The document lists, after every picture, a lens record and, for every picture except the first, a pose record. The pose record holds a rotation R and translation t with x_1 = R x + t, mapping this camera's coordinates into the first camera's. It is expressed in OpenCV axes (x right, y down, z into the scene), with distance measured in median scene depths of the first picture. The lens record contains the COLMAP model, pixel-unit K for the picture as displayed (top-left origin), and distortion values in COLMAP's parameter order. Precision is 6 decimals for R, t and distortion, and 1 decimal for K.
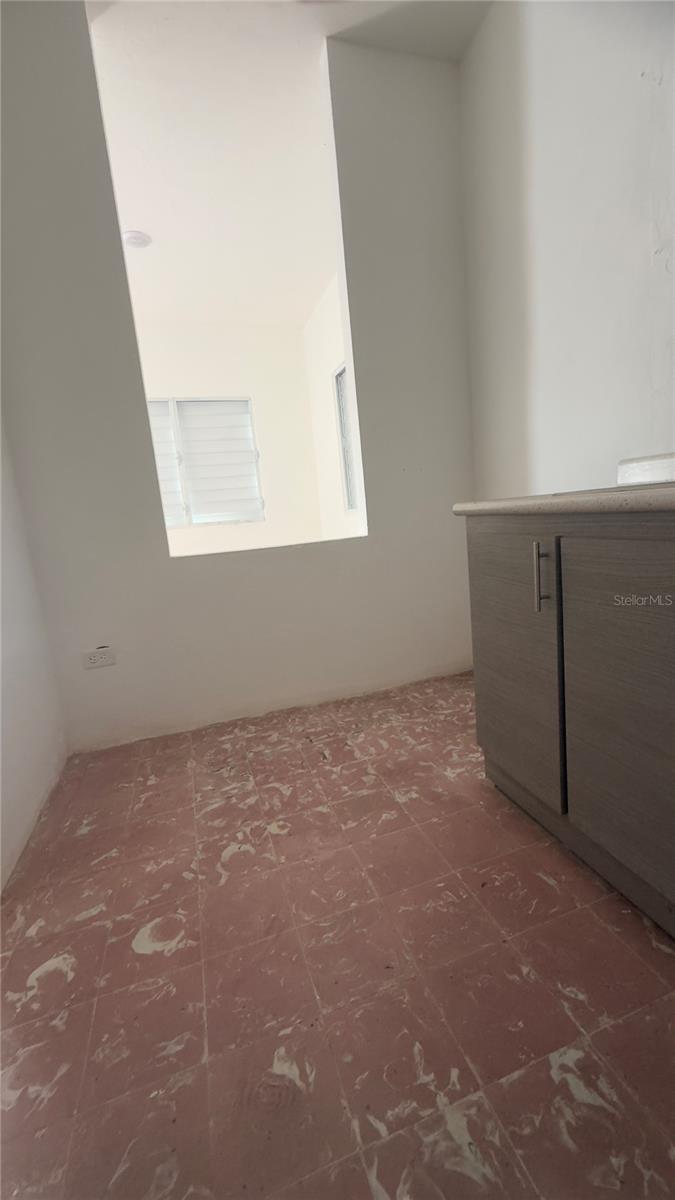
lens RADIAL K [[479.0, 0, 339.3], [0, 479.0, 593.7], [0, 0, 1]] dist [-0.000181, 0.000746]
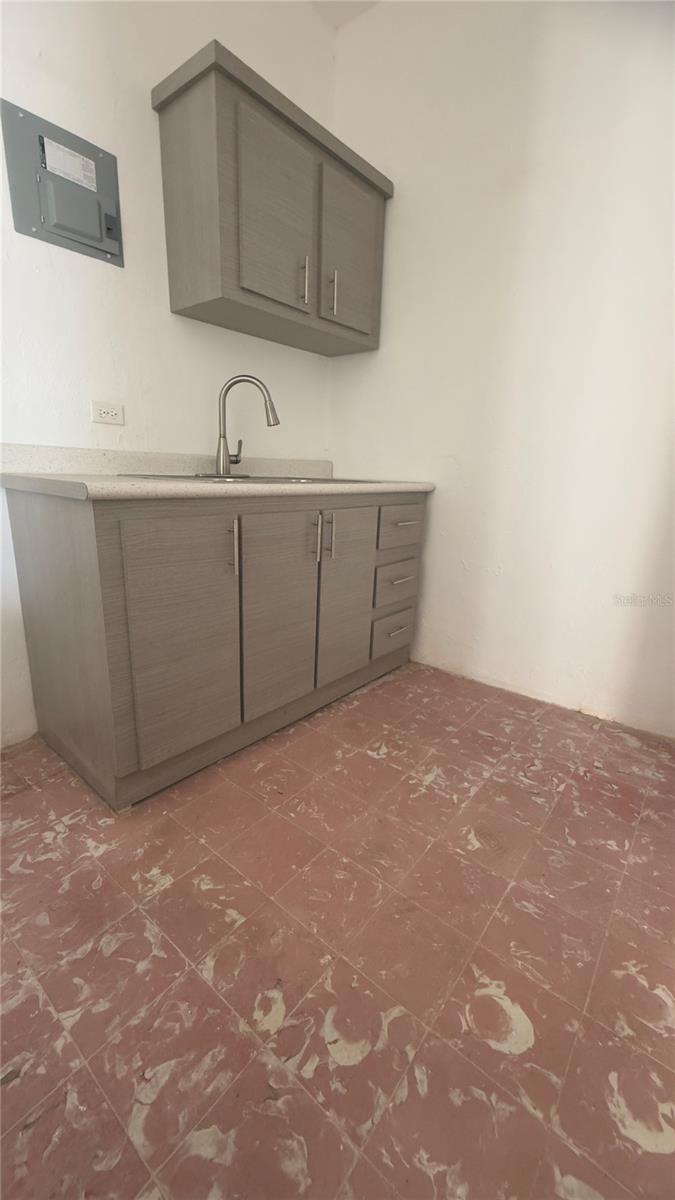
lens RADIAL K [[479.0, 0, 339.3], [0, 479.0, 593.7], [0, 0, 1]] dist [-0.000181, 0.000746]
pose [[-0.541102, -0.139599, 0.829290, -0.684716], [0.159246, 0.951275, 0.264039, -0.179385], [-0.825742, 0.274933, -0.492506, 1.228252]]
